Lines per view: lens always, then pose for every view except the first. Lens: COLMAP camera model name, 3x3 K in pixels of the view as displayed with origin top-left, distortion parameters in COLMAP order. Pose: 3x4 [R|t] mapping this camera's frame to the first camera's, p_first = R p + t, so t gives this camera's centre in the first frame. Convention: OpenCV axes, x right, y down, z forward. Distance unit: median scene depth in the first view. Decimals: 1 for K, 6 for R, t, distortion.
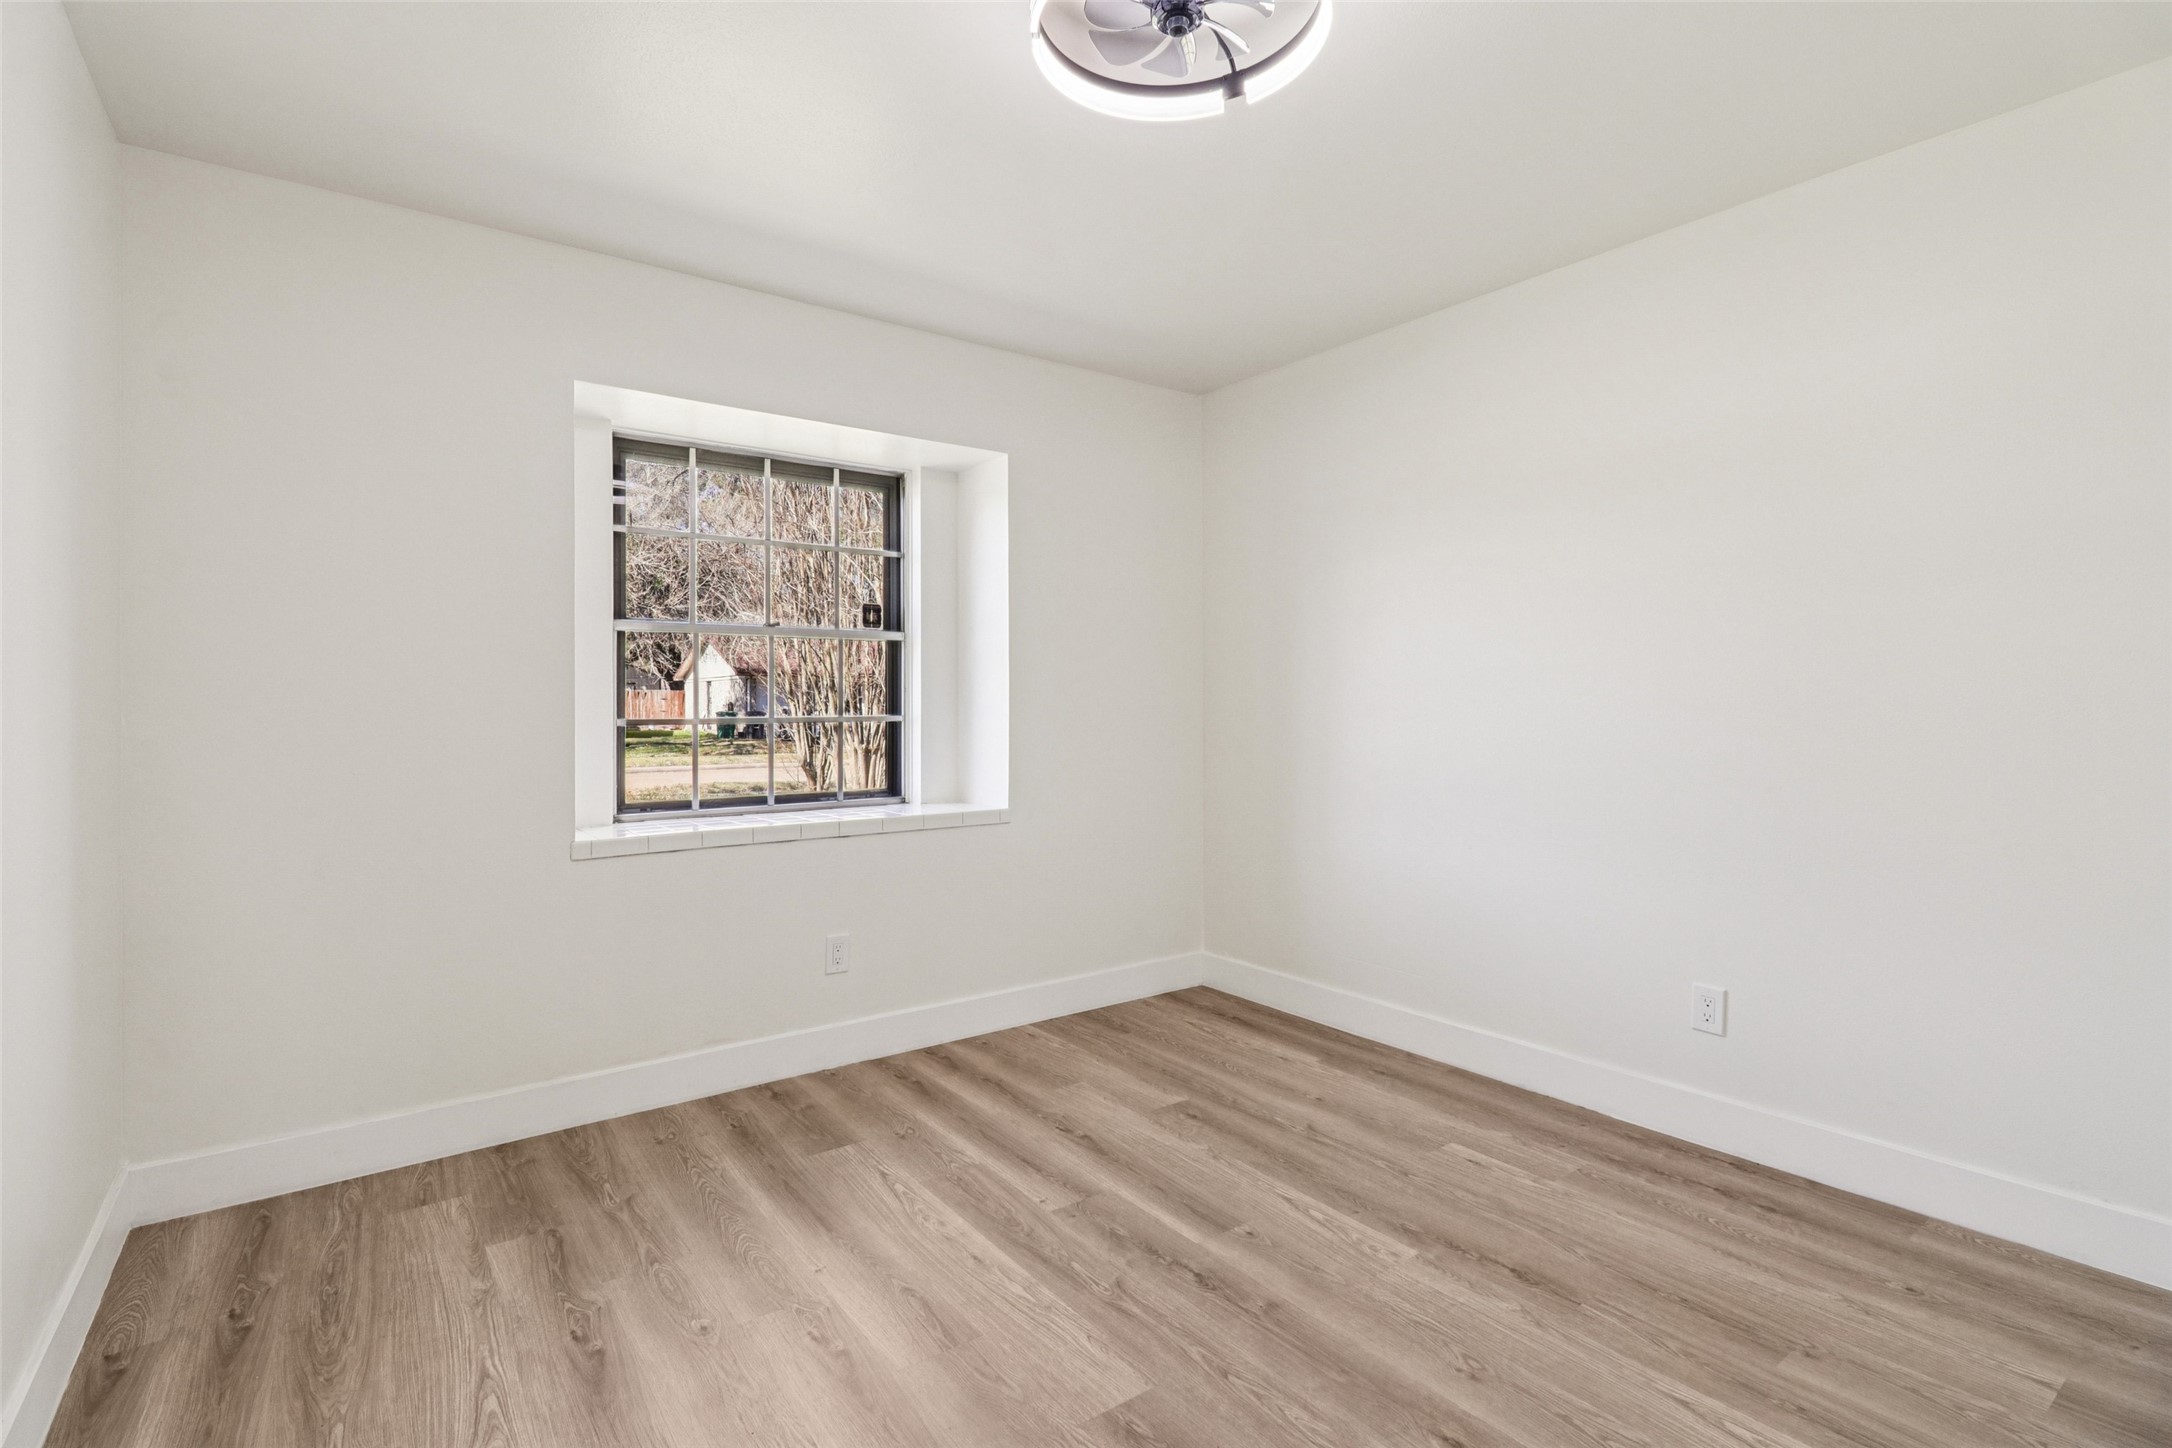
lens RADIAL K [[1015.2, 0, 1083.5], [0, 1015.2, 698.5], [0, 0, 1]] dist [-0.002131, -0.012816]
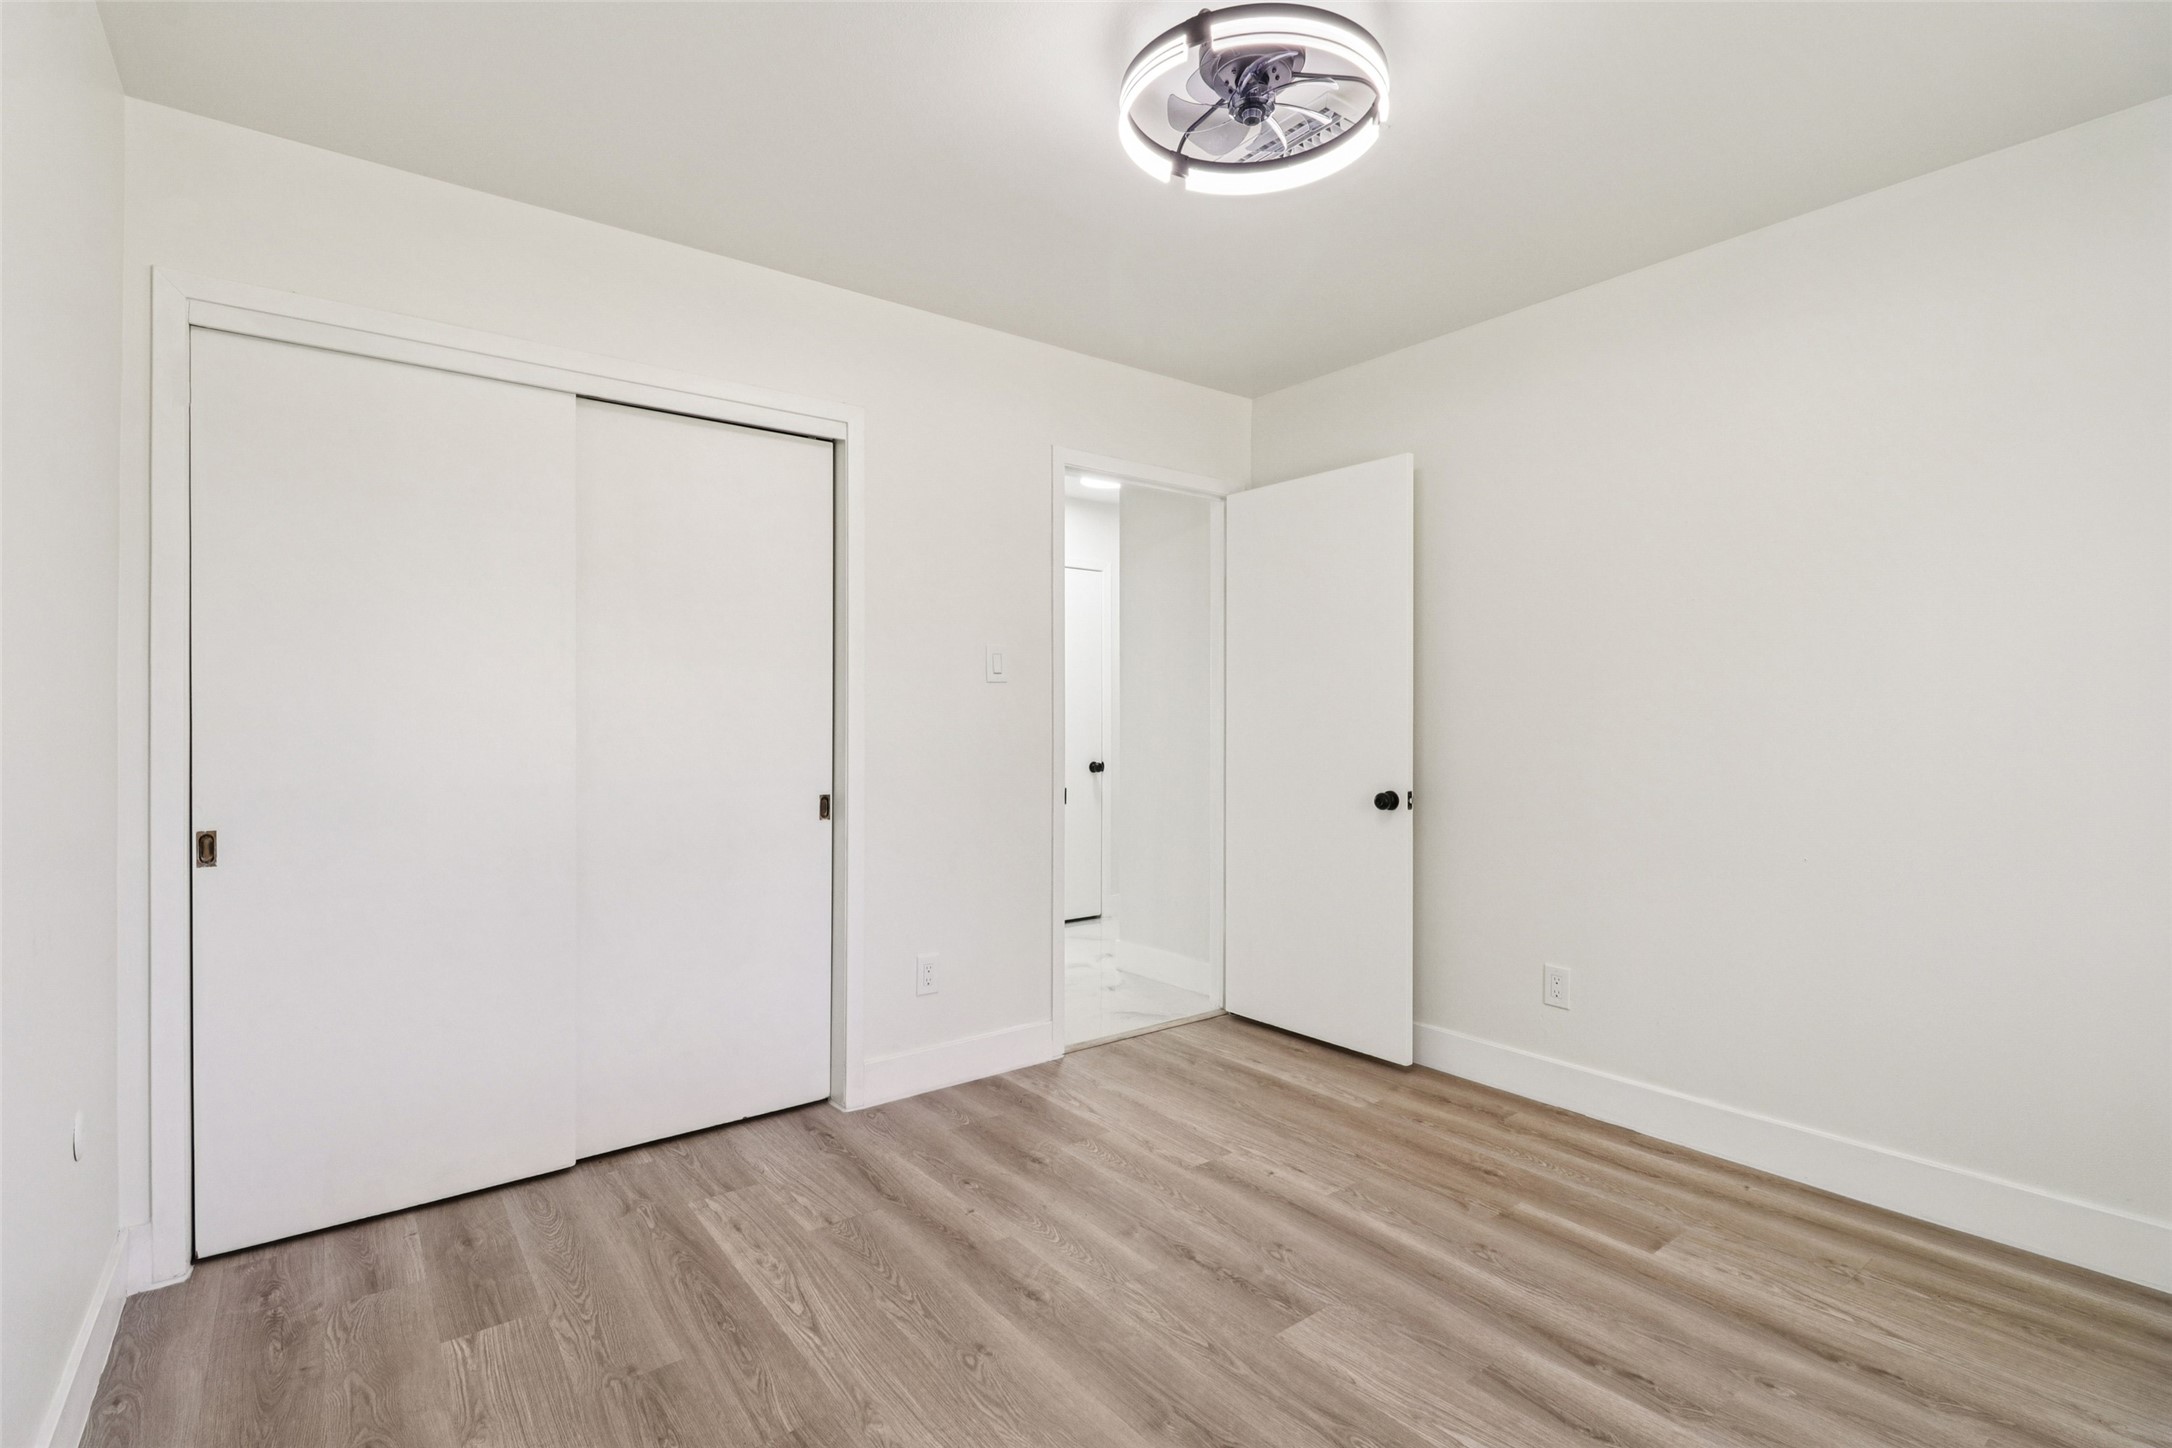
lens RADIAL K [[1015.2, 0, 1083.5], [0, 1015.2, 698.5], [0, 0, 1]] dist [-0.002131, -0.012816]
pose [[-0.999792, 0.009783, -0.017868, 0.276742], [0.010222, 0.999644, -0.024629, 0.008855], [0.017621, -0.024807, -0.999537, 2.008788]]
